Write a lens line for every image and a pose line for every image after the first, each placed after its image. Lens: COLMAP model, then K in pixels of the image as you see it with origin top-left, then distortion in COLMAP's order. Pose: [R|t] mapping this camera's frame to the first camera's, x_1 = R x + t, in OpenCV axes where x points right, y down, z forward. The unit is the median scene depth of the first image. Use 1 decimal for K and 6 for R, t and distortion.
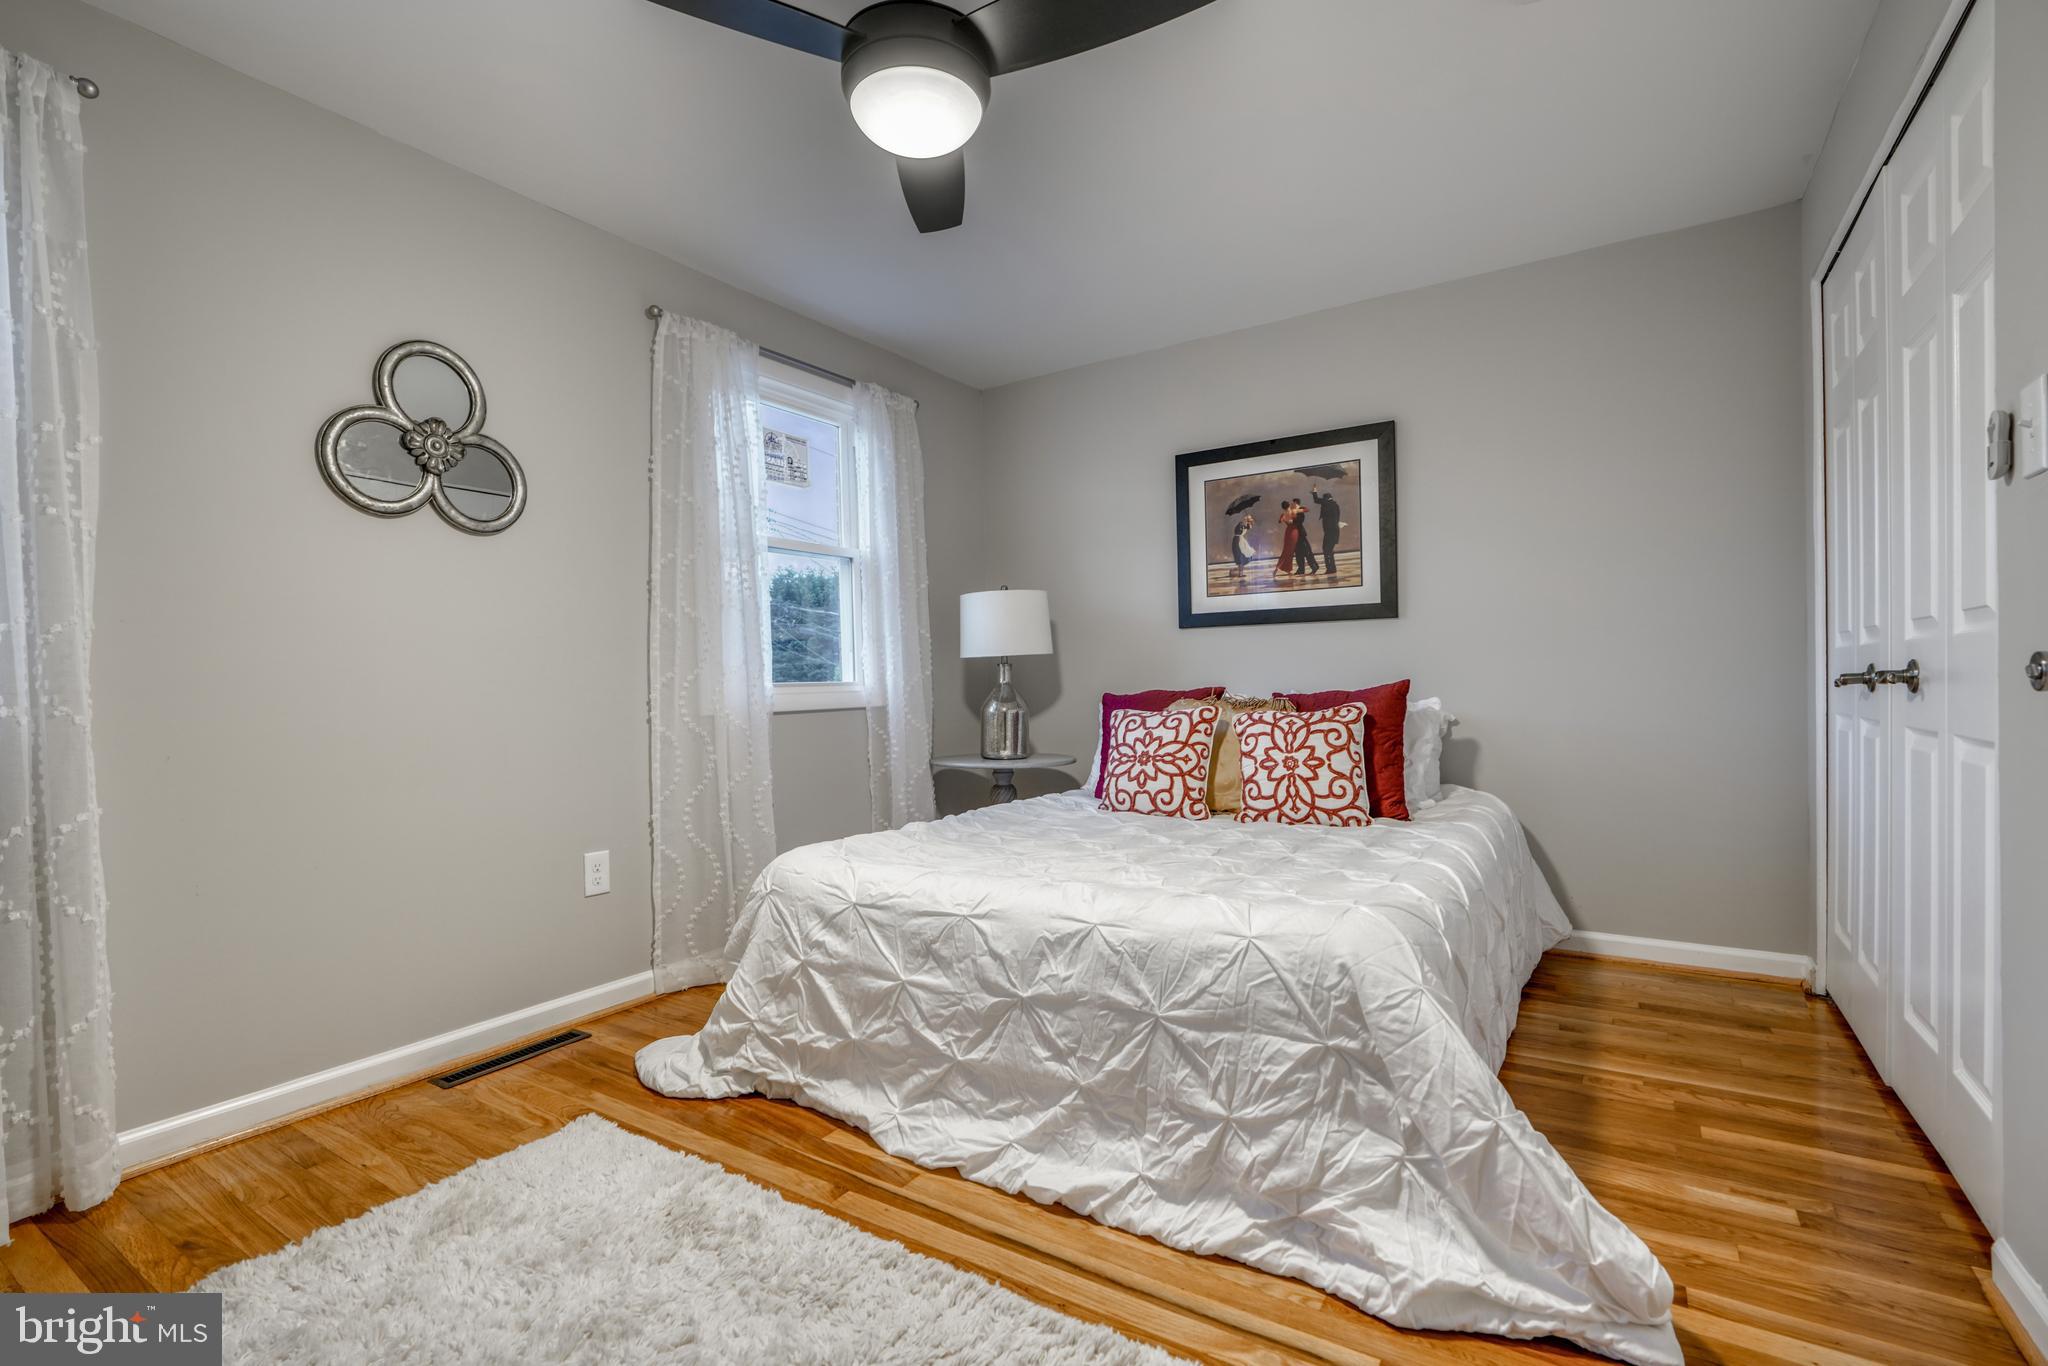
lens RADIAL K [[928.8, 0, 1015.8], [0, 928.8, 693.6], [0, 0, 1]] dist [-0.013007, 0.006079]
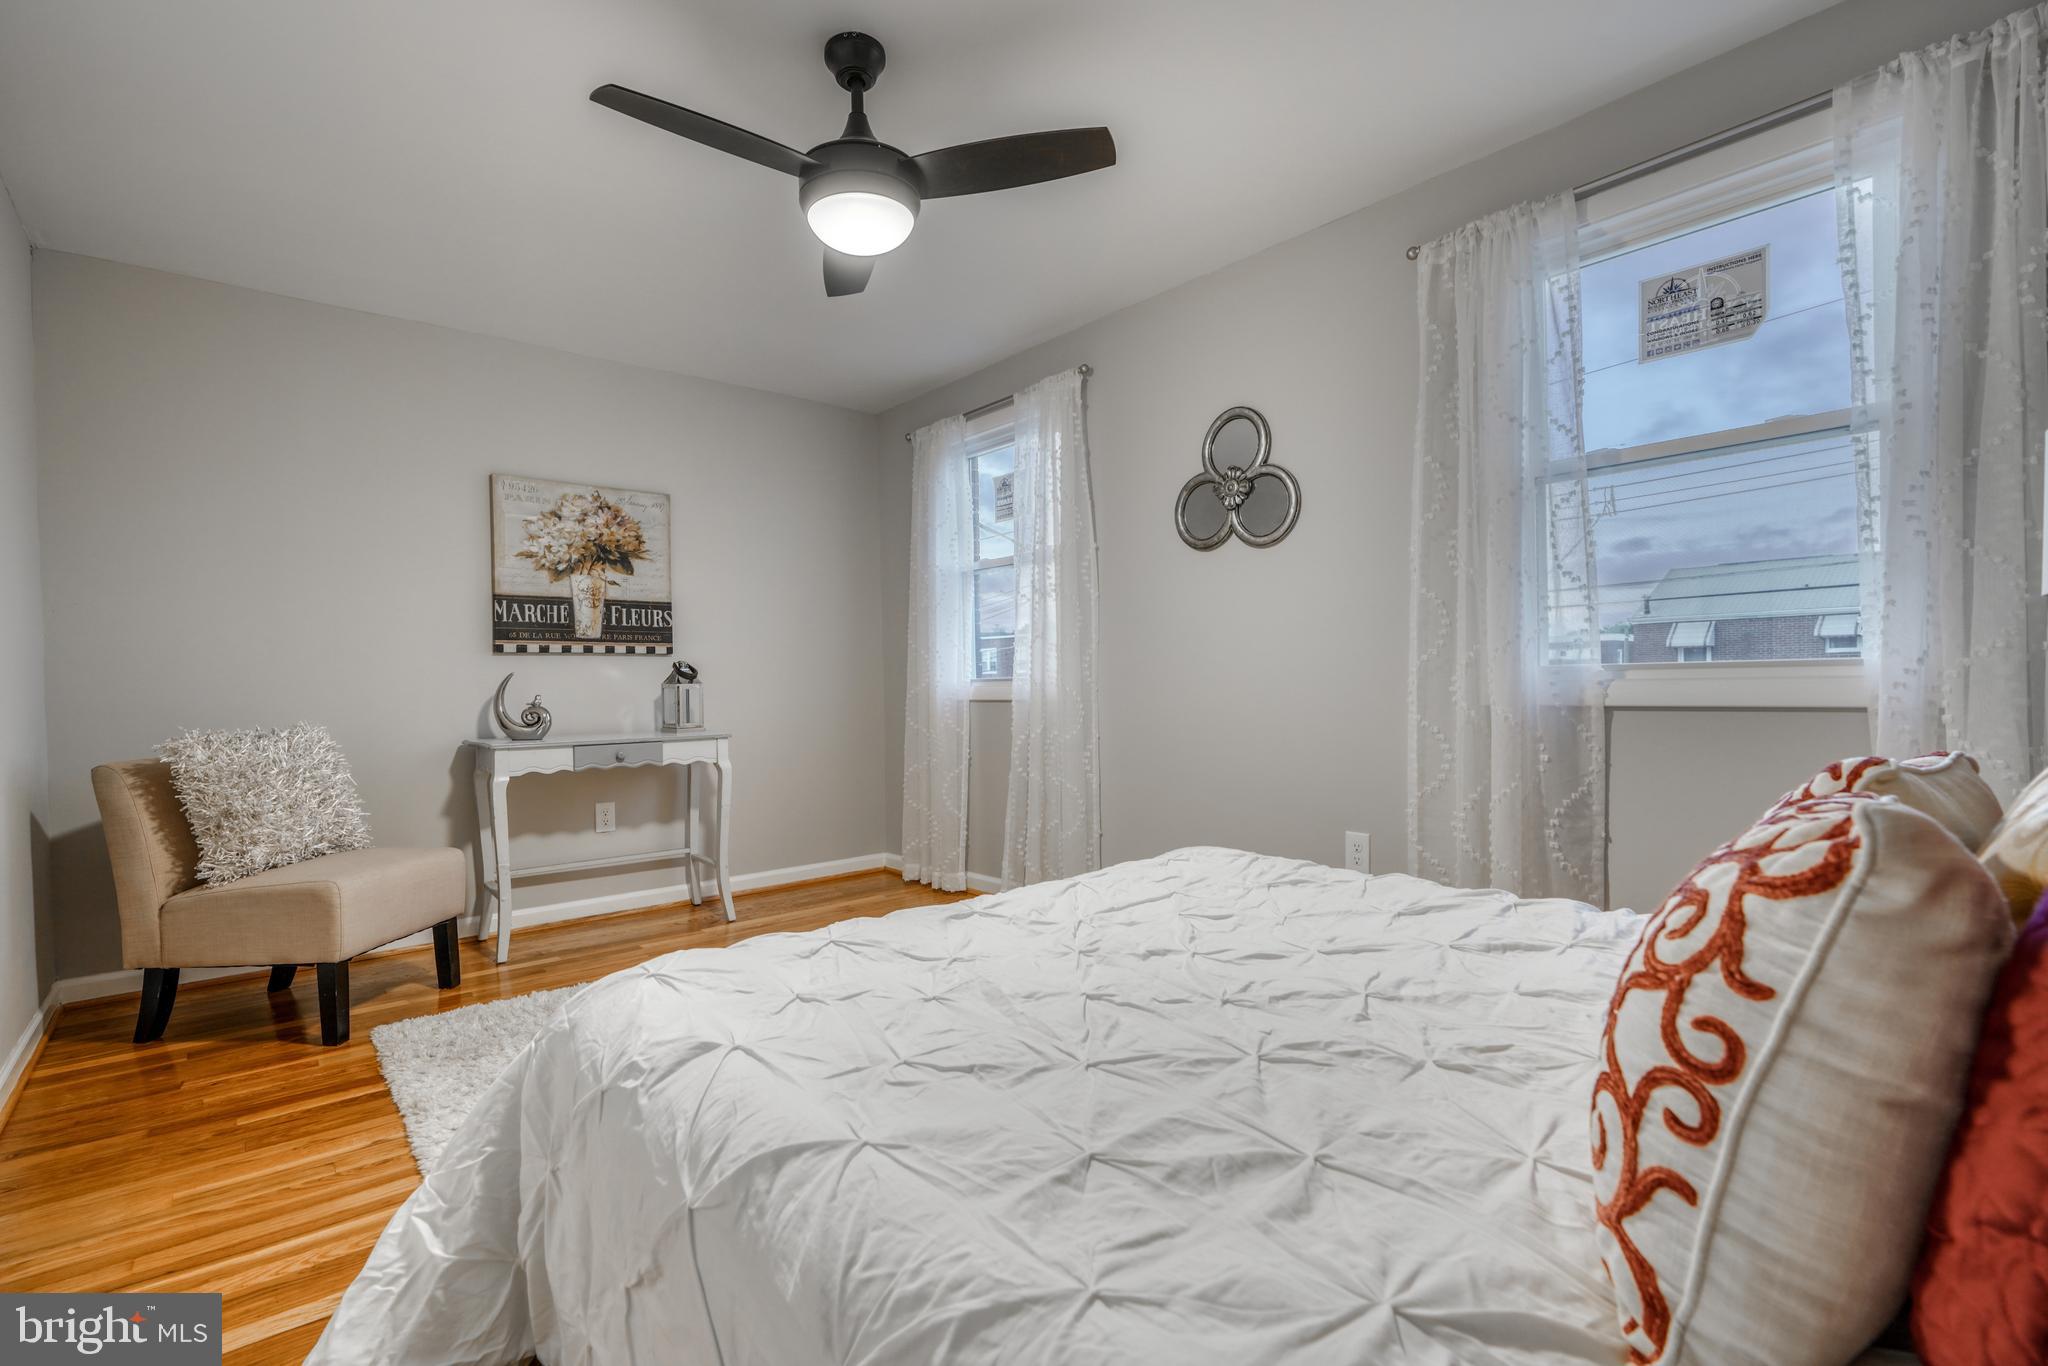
lens RADIAL K [[928.8, 0, 1015.8], [0, 928.8, 693.6], [0, 0, 1]] dist [-0.013007, 0.006079]
pose [[-0.272732, 0.034753, -0.961462, 0.624525], [0.005604, 0.999388, 0.034534, -0.020476], [0.962074, 0.004030, -0.272760, 0.929492]]
